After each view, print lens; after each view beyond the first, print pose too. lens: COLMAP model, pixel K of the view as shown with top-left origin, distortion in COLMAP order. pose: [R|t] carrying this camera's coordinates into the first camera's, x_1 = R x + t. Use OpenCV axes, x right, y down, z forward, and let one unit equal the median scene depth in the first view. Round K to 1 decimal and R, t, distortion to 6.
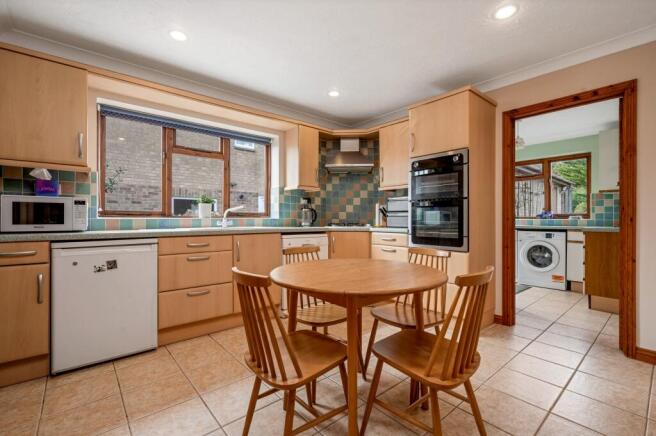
lens RADIAL K [[296.8, 0, 328.9], [0, 296.8, 219.3], [0, 0, 1]] dist [-0.002619, -0.000270]
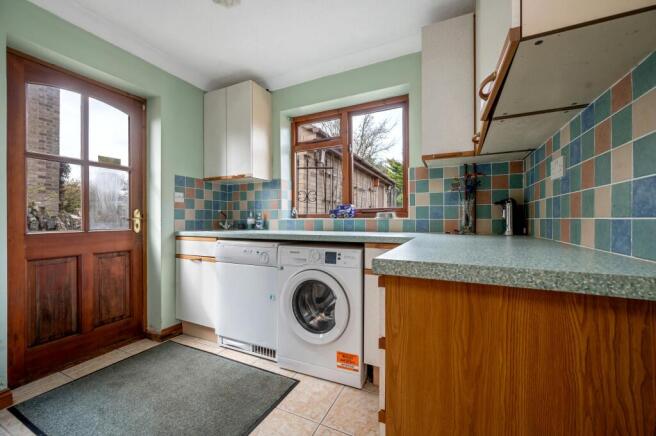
lens RADIAL K [[262.7, 0, 326.7], [0, 262.7, 218.0], [0, 0, 1]] dist [-0.000089, 0.000507]
pose [[0.915446, -0.004719, 0.402414, 0.575627], [0.006152, 0.999979, -0.002269, -0.000534], [-0.402395, 0.004553, 0.915455, 0.646296]]
